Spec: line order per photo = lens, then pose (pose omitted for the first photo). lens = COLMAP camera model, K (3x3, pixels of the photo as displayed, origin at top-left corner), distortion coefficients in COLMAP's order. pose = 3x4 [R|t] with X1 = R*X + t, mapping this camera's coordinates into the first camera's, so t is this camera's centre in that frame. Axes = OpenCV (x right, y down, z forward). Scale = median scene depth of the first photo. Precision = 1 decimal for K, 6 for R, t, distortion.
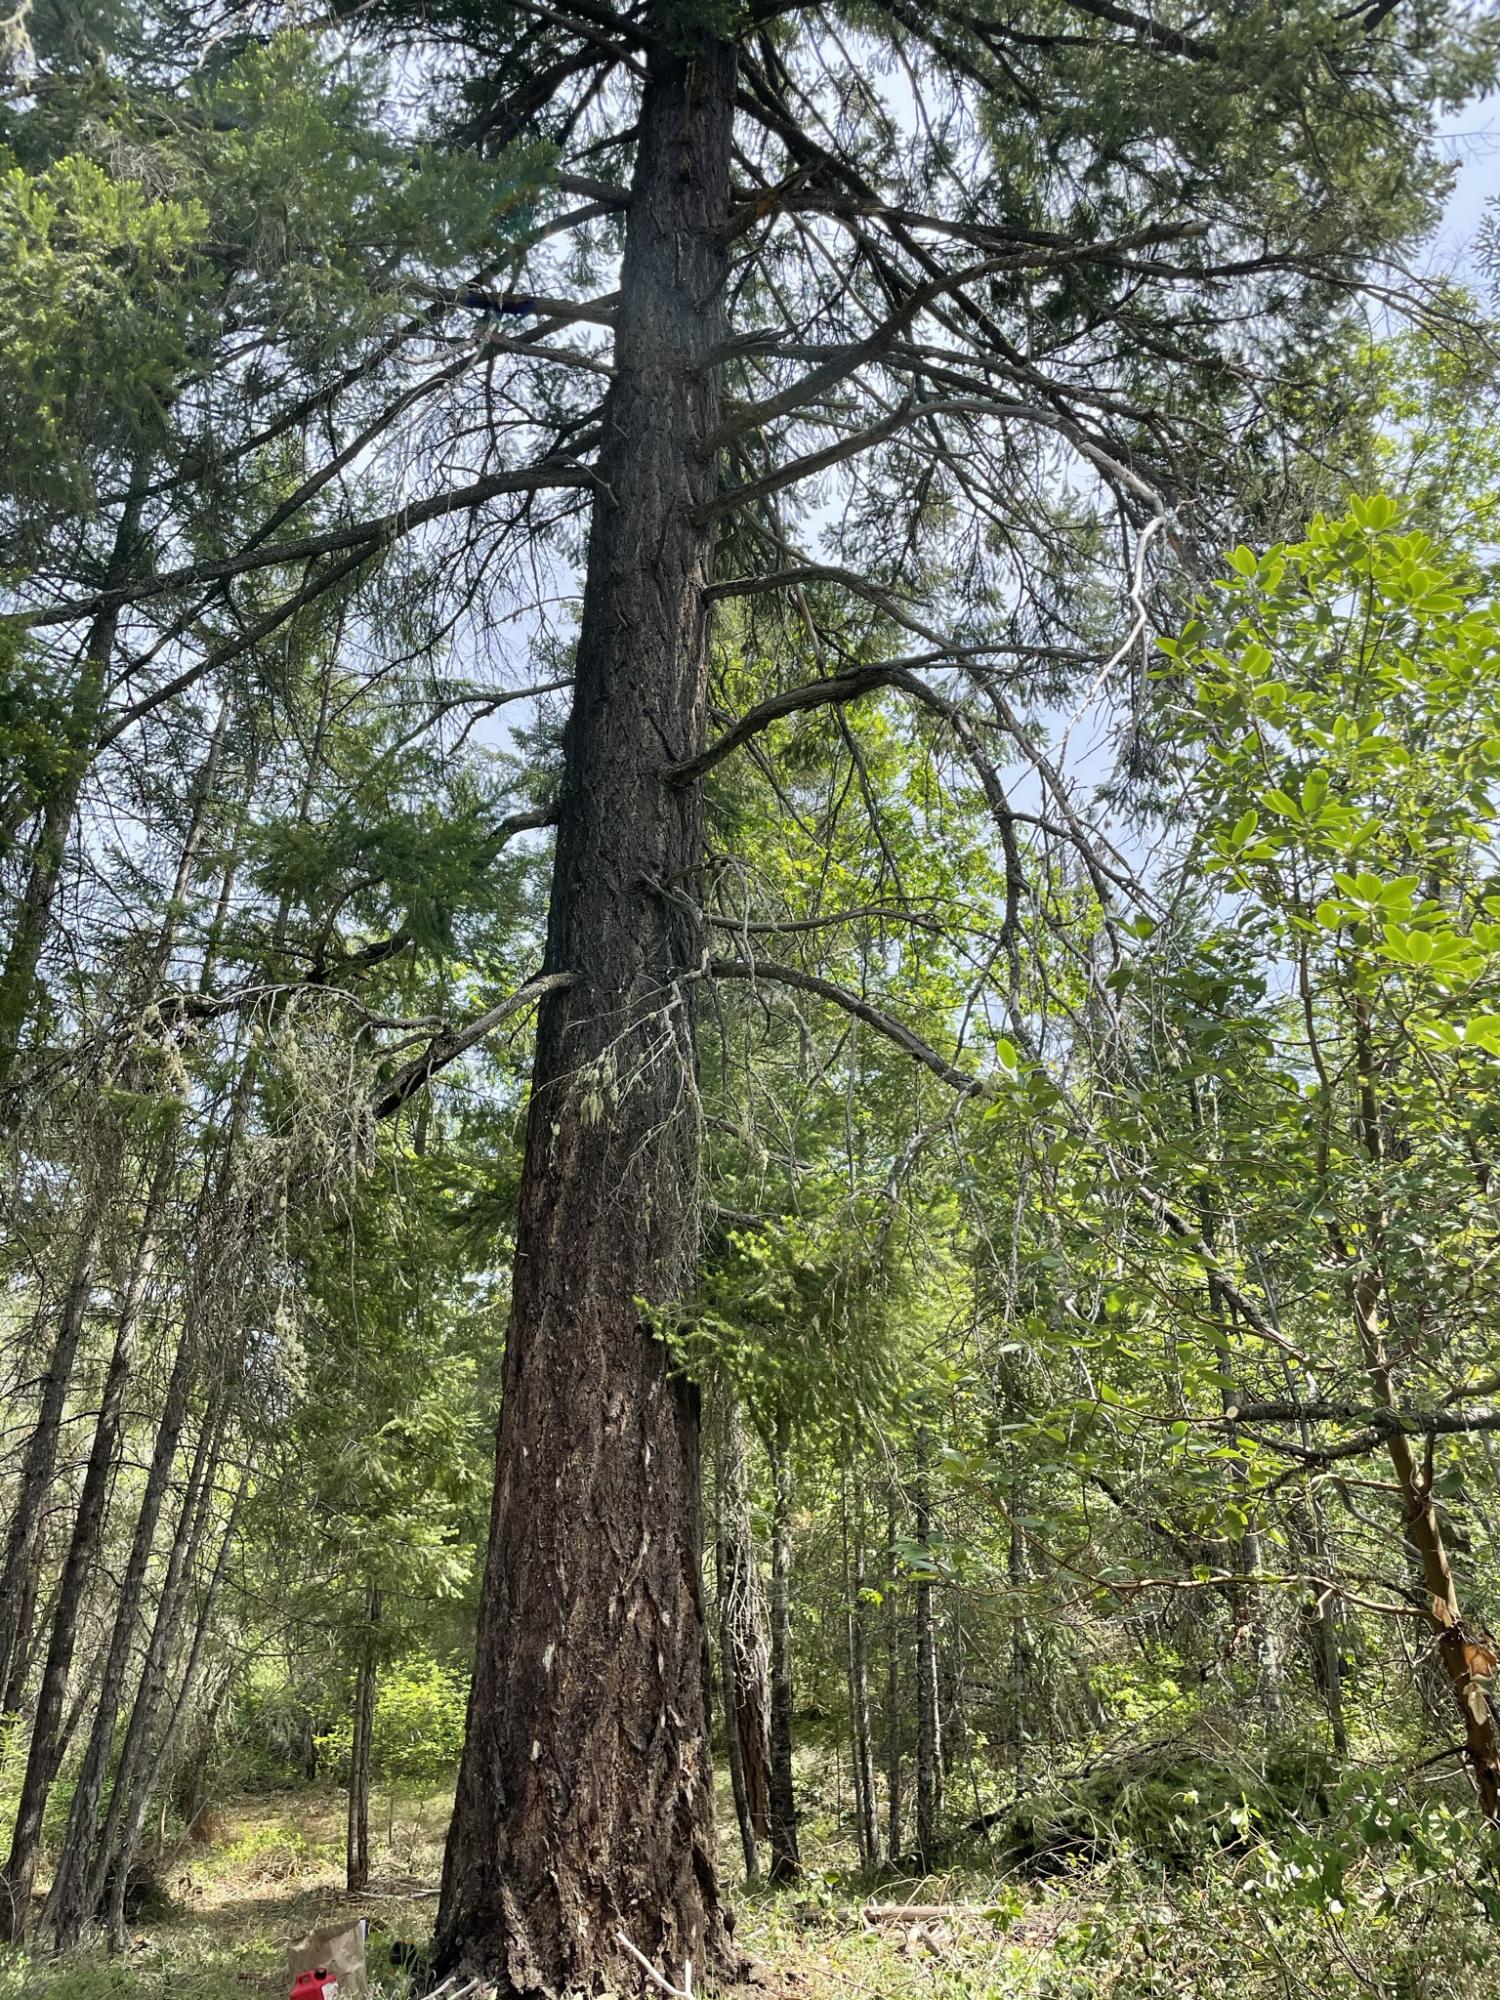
lens RADIAL K [[1520.0, 0, 759.7], [0, 1520.0, 999.4], [0, 0, 1]] dist [0.086840, -0.119278]
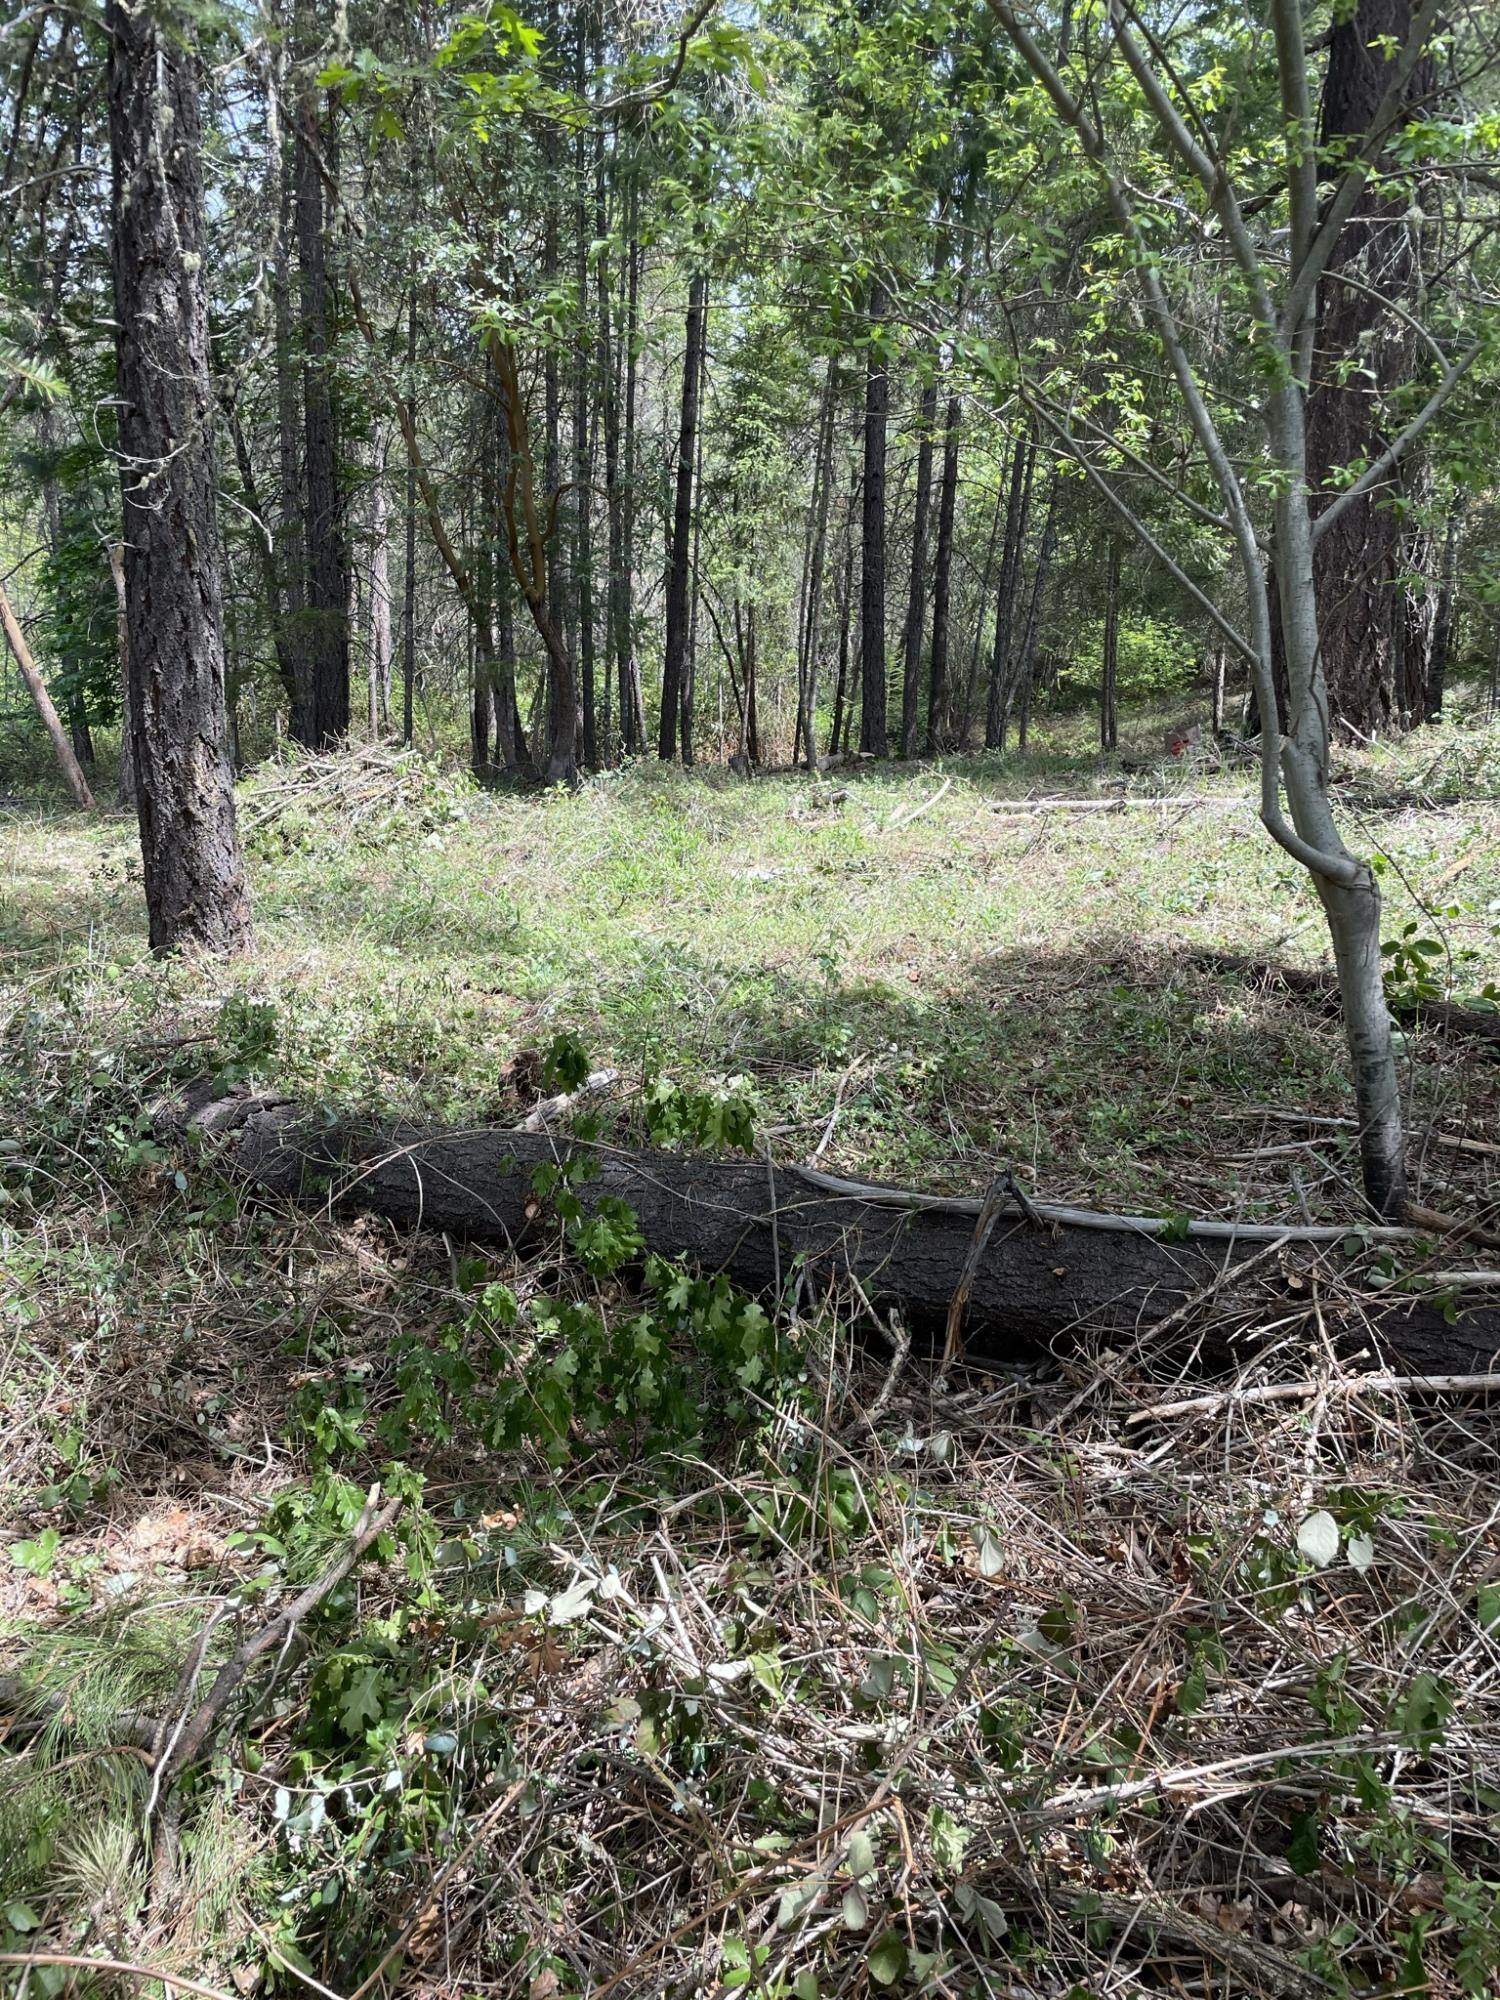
lens RADIAL K [[1520.0, 0, 759.7], [0, 1520.0, 999.4], [0, 0, 1]] dist [0.086840, -0.119278]
pose [[0.921059, 0.103521, -0.375412, 0.004319], [0.143123, 0.806565, 0.573558, -0.193739], [0.362169, -0.582011, 0.728077, -0.488514]]
